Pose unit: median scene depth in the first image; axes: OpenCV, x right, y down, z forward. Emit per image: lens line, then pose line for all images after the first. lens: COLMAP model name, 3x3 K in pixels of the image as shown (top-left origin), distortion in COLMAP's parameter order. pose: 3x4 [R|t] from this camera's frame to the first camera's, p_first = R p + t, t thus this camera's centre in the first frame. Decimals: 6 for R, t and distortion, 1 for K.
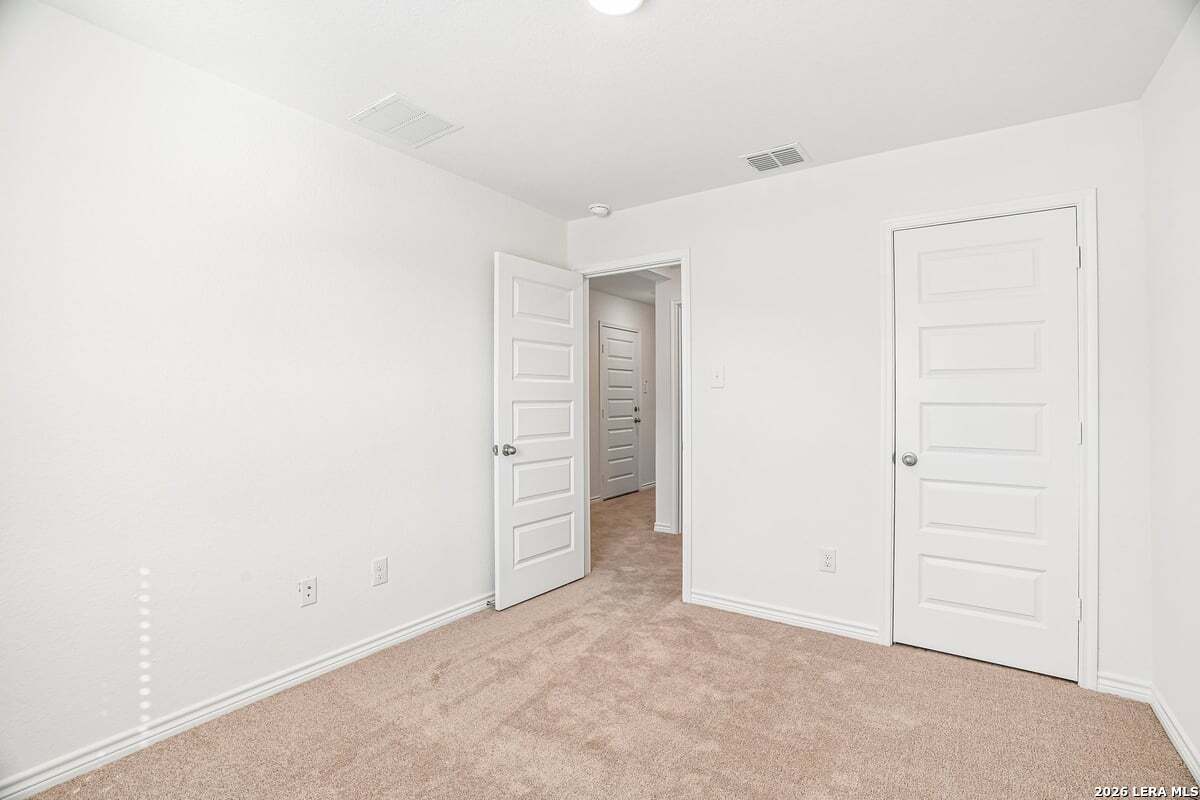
lens RADIAL K [[554.9, 0, 600.0], [0, 554.9, 400.0], [0, 0, 1]] dist [-0.072037, 0.023458]
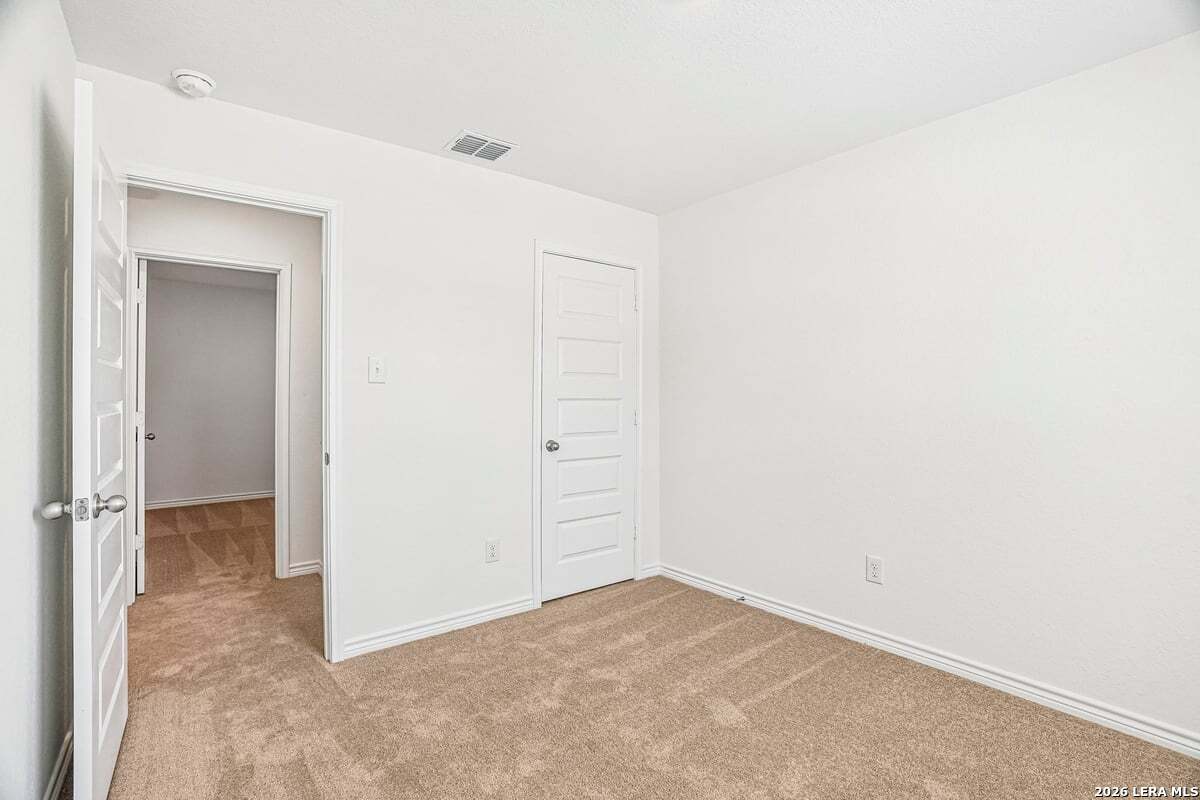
lens RADIAL K [[554.9, 0, 600.0], [0, 554.9, 400.0], [0, 0, 1]] dist [-0.072037, 0.023458]
pose [[0.265091, 0.001877, 0.964222, -0.578322], [0.004125, 0.999987, -0.003081, 0.011790], [-0.964215, 0.004795, 0.265080, 0.558754]]
